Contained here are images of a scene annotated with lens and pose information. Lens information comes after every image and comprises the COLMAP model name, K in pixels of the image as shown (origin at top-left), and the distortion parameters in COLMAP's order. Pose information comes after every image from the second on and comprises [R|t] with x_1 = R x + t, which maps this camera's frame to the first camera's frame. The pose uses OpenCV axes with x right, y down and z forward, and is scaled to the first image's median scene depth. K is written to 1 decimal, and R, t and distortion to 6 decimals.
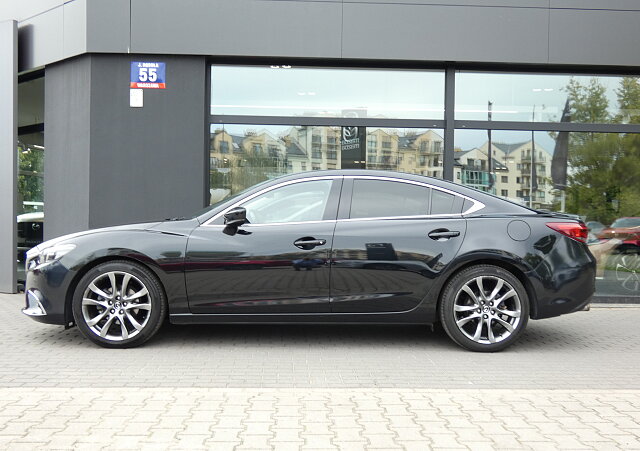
lens RADIAL K [[662.6, 0, 320.0], [0, 662.6, 225.5], [0, 0, 1]] dist [-0.006107, 0.006629]
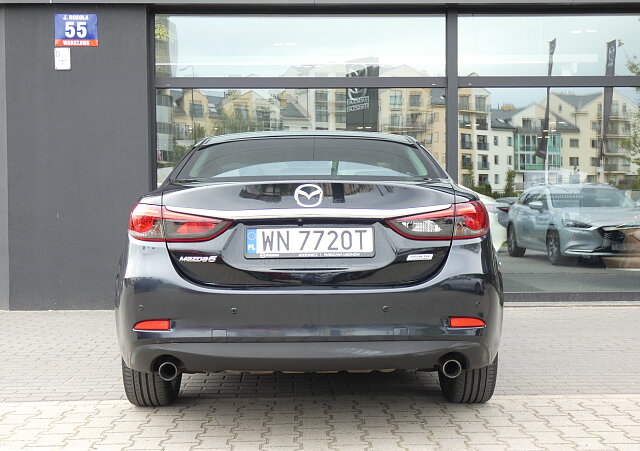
lens RADIAL K [[882.4, 0, 320.0], [0, 882.4, 225.5], [0, 0, 1]] dist [0.073221, -0.102728]
pose [[0.999690, -0.021633, -0.012330, 0.043796], [0.021836, 0.999624, 0.016582, 0.000015], [0.011967, -0.016846, 0.999786, -0.080828]]
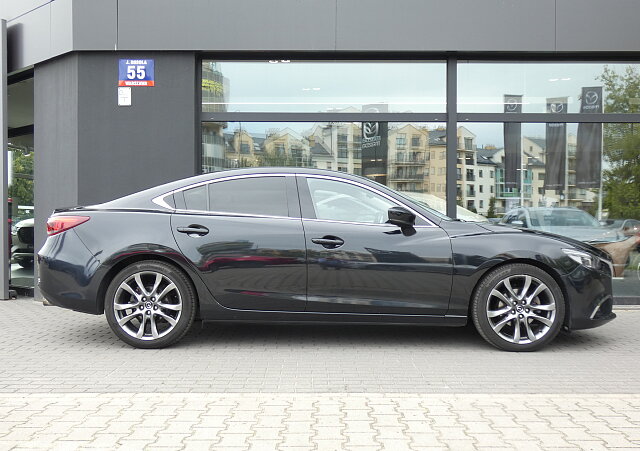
lens RADIAL K [[694.0, 0, 320.0], [0, 694.0, 225.5], [0, 0, 1]] dist [-0.005897, 0.011714]
pose [[0.999042, -0.013219, -0.041710, 0.045388], [0.013044, 0.999905, -0.004471, 0.004018], [0.041766, 0.003922, 0.999120, -0.000779]]
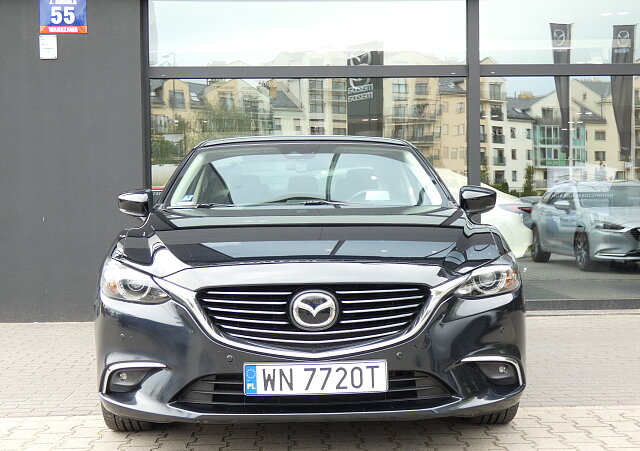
lens RADIAL K [[997.4, 0, 320.0], [0, 997.4, 225.5], [0, 0, 1]] dist [0.029626, 0.010406]
pose [[0.999621, -0.026756, -0.006481, 0.026940], [0.026838, 0.999557, 0.012841, 0.000653], [0.006134, -0.013010, 0.999897, -0.112882]]
